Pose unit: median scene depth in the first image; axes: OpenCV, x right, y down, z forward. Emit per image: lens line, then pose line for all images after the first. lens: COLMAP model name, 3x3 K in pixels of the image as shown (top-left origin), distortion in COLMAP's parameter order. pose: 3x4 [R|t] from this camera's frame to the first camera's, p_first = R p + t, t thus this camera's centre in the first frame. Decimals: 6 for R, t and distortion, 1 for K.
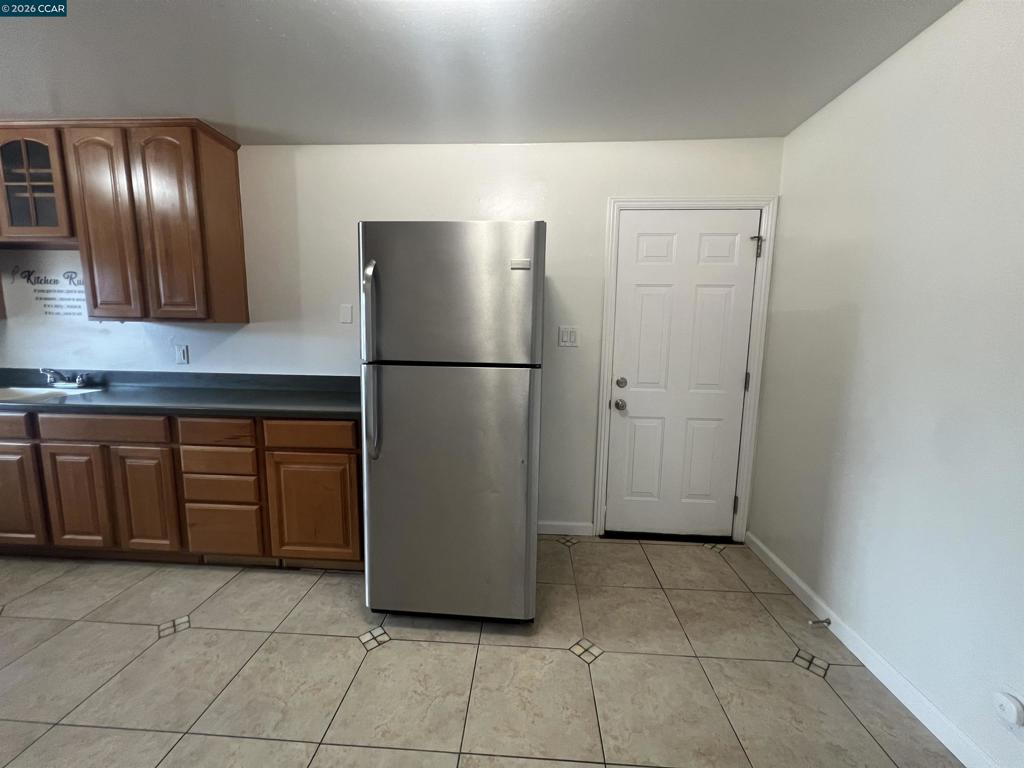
lens RADIAL K [[410.6, 0, 507.3], [0, 410.6, 380.8], [0, 0, 1]] dist [-0.000662, 0.001232]
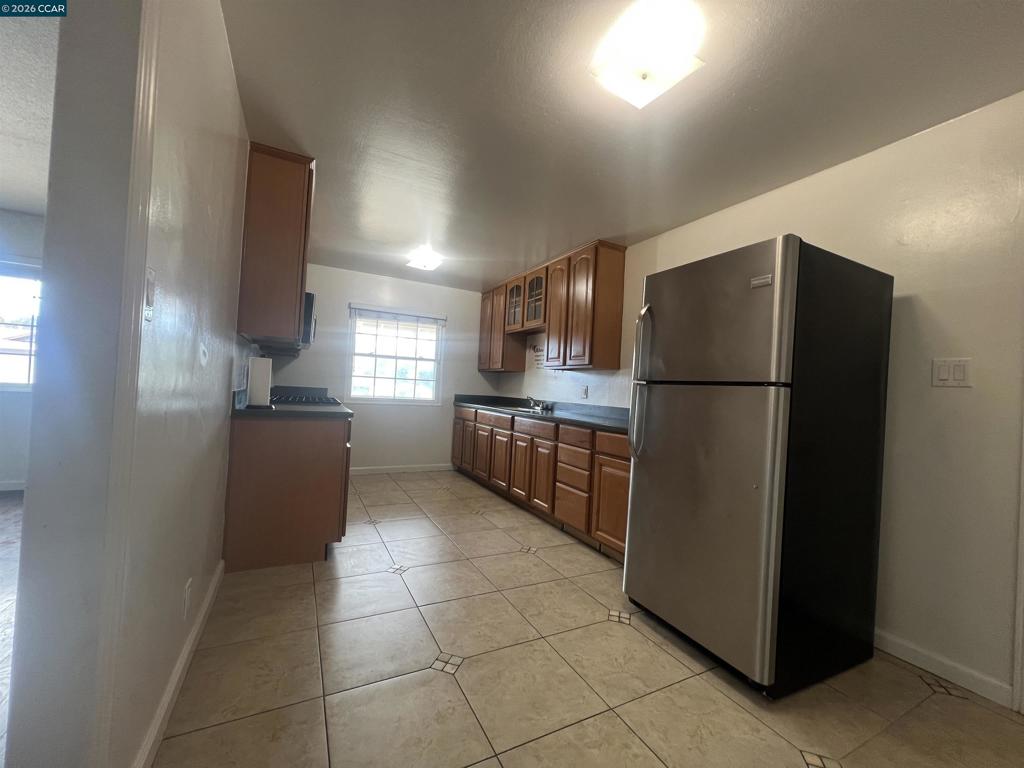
lens RADIAL K [[410.6, 0, 509.2], [0, 410.6, 380.2], [0, 0, 1]] dist [-0.000662, 0.001232]
pose [[0.512580, -0.007505, -0.858606, 0.423032], [-0.158375, 0.981978, -0.103132, 0.111251], [0.843907, 0.188845, 0.502154, 0.020413]]
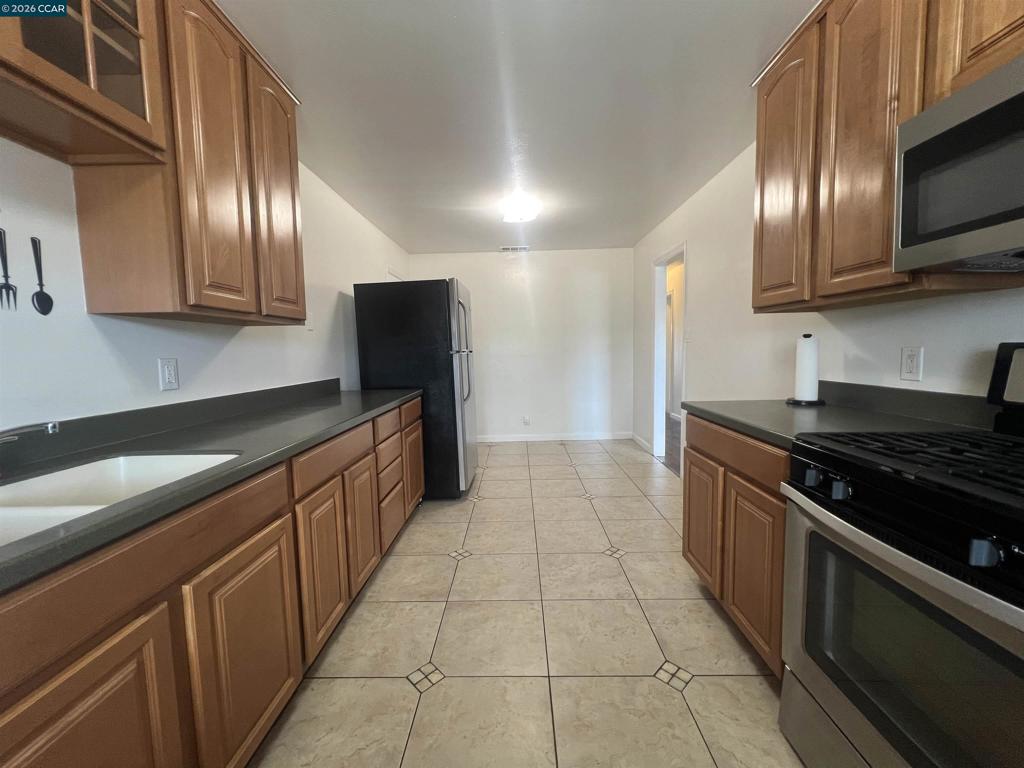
lens RADIAL K [[410.6, 0, 514.7], [0, 410.6, 380.7], [0, 0, 1]] dist [-0.000662, 0.001232]
pose [[-0.053579, -0.087040, 0.994763, -1.743039], [0.156329, 0.983179, 0.094446, -0.042013], [-0.986251, 0.160571, -0.039071, 0.659018]]
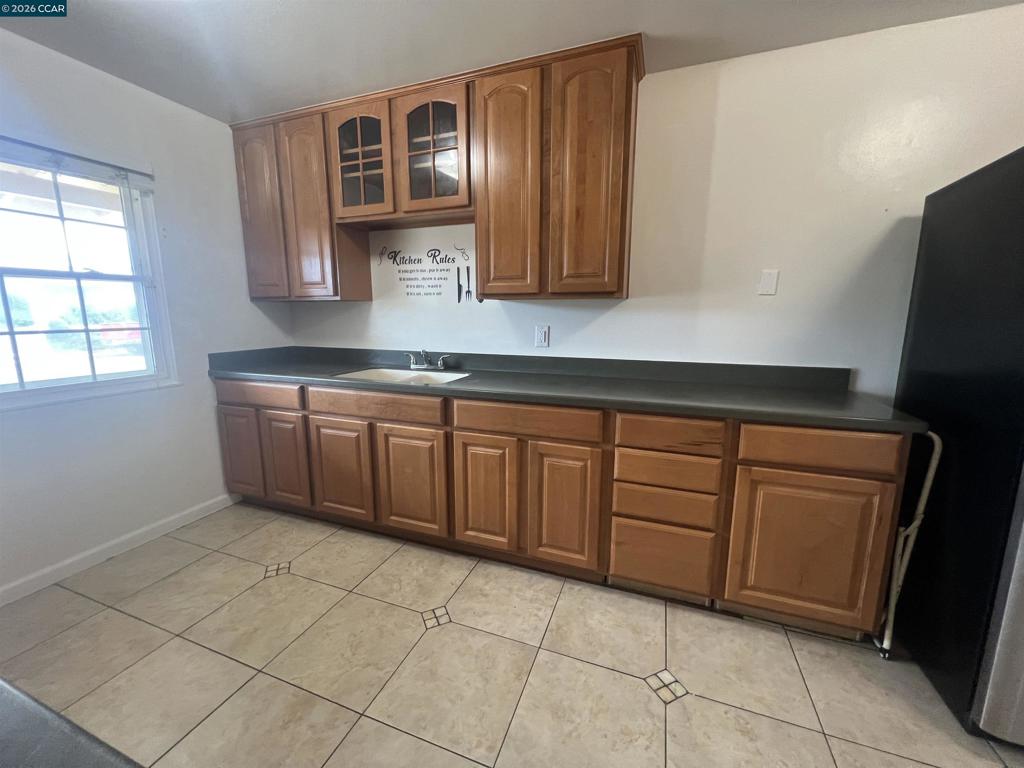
lens RADIAL K [[410.6, 0, 504.9], [0, 410.6, 383.3], [0, 0, 1]] dist [-0.000662, 0.001232]
pose [[0.953440, 0.036937, -0.299311, -0.742896], [-0.026746, 0.998917, 0.038077, 0.006176], [0.300394, -0.028299, 0.953395, 0.156970]]
